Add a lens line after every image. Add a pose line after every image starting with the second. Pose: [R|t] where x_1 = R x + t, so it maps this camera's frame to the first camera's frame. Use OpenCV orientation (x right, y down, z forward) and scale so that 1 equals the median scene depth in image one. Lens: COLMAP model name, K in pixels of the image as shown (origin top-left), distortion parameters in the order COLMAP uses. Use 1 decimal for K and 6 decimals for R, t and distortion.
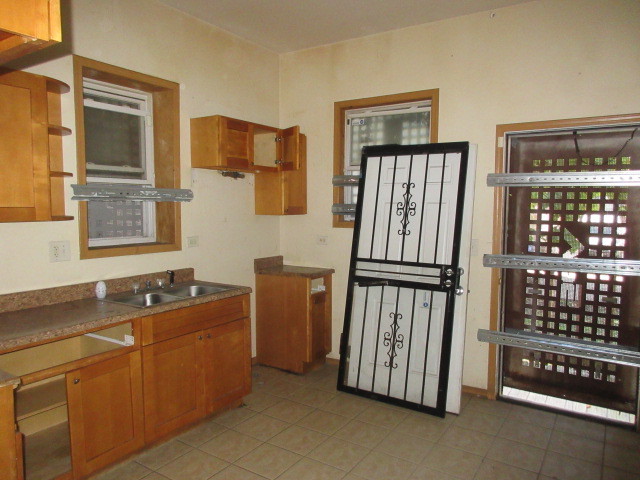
lens RADIAL K [[476.0, 0, 322.0], [0, 476.0, 241.8], [0, 0, 1]] dist [-0.004224, 0.002056]
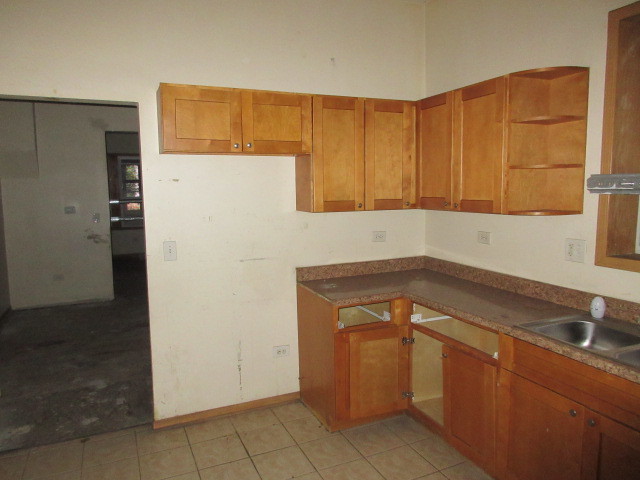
lens RADIAL K [[476.0, 0, 321.5], [0, 476.0, 238.9], [0, 0, 1]] dist [-0.004224, 0.002056]
pose [[-0.538419, 0.089928, -0.837865, 0.463916], [-0.068623, 0.986308, 0.149959, -0.105441], [0.839879, 0.138237, -0.524876, 1.096672]]
